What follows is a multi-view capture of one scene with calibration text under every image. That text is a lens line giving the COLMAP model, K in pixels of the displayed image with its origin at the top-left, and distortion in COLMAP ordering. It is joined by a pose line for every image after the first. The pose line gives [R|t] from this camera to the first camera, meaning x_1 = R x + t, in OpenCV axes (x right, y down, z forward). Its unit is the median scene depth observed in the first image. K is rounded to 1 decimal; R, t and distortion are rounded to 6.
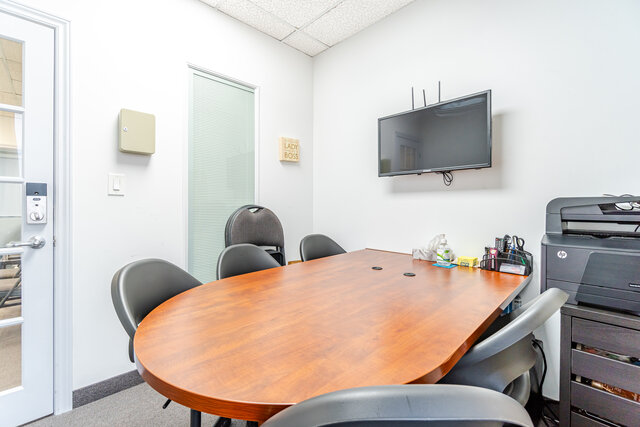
lens RADIAL K [[277.5, 0, 316.6], [0, 277.5, 216.1], [0, 0, 1]] dist [0.001184, -0.000325]
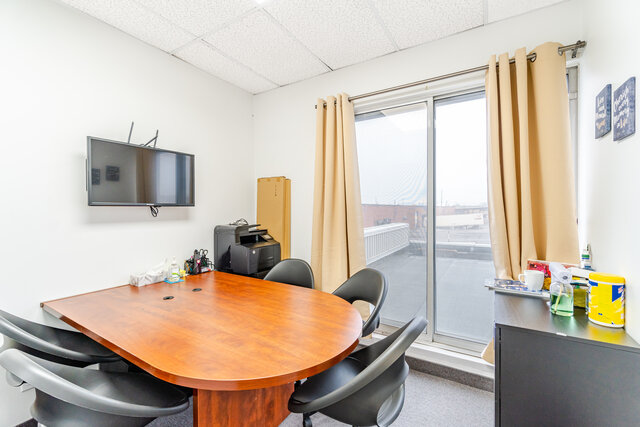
lens RADIAL K [[277.5, 0, 316.6], [0, 277.5, 216.1], [0, 0, 1]] dist [0.001184, -0.000325]
pose [[-0.250860, -0.023980, 0.967726, -1.027627], [0.041892, 0.998488, 0.035602, -0.152536], [-0.967117, 0.049471, -0.249476, 0.746143]]
